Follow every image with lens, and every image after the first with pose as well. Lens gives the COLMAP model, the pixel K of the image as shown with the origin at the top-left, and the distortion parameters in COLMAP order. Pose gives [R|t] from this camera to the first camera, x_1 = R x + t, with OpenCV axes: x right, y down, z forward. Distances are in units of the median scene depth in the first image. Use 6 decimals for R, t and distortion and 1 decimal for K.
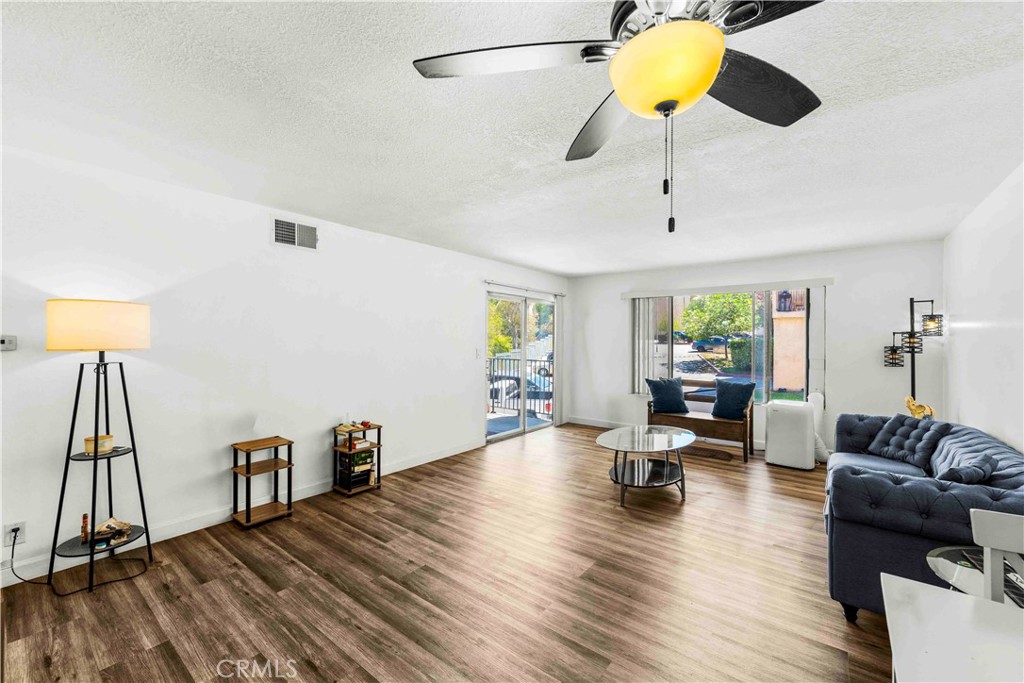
lens RADIAL K [[415.2, 0, 512.0], [0, 415.2, 341.5], [0, 0, 1]] dist [-0.000547, -0.000032]
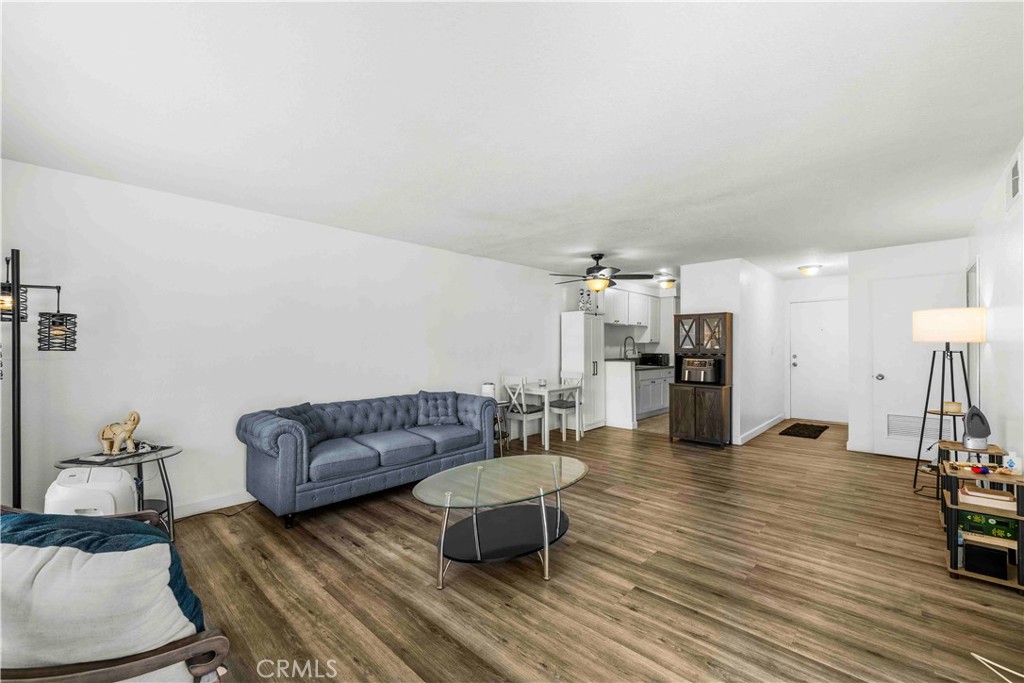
lens RADIAL K [[418.4, 0, 511.2], [0, 418.4, 347.8], [0, 0, 1]] dist [-0.002884, -0.000199]
pose [[-0.995842, -0.002242, 0.091069, 0.395710], [-0.001495, 0.999965, 0.008265, 0.029625], [-0.091085, 0.008094, -0.995810, 2.526302]]
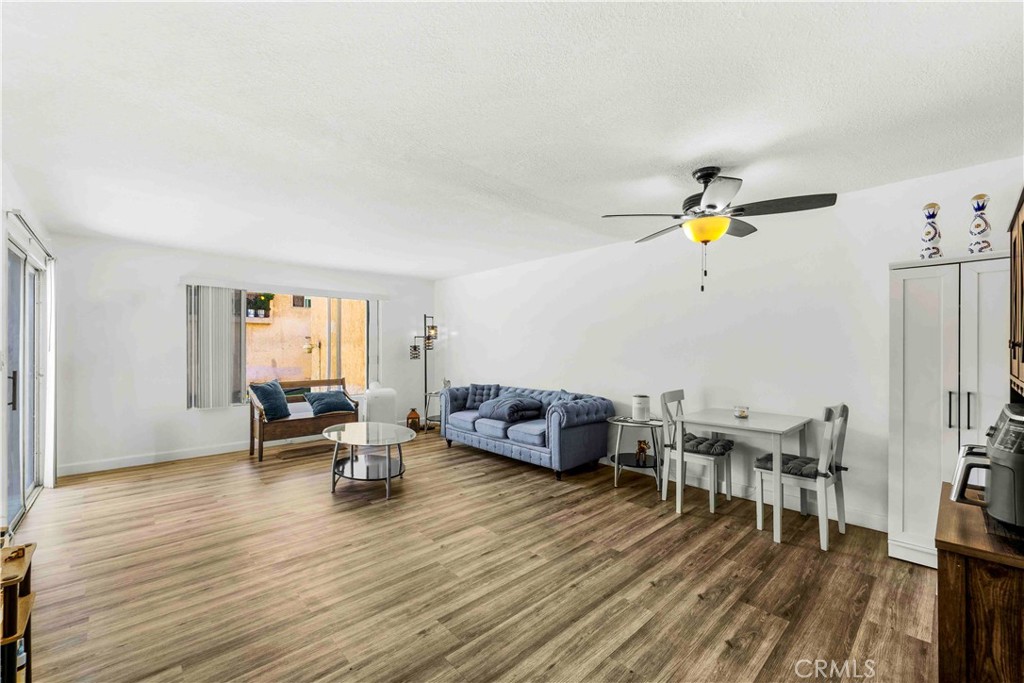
lens RADIAL K [[418.4, 0, 511.2], [0, 418.4, 347.8], [0, 0, 1]] dist [-0.002884, -0.000199]
pose [[0.151147, -0.003239, 0.988506, -0.969192], [0.003693, 0.999990, 0.002712, 0.031971], [-0.988504, 0.003240, 0.151158, 0.756843]]
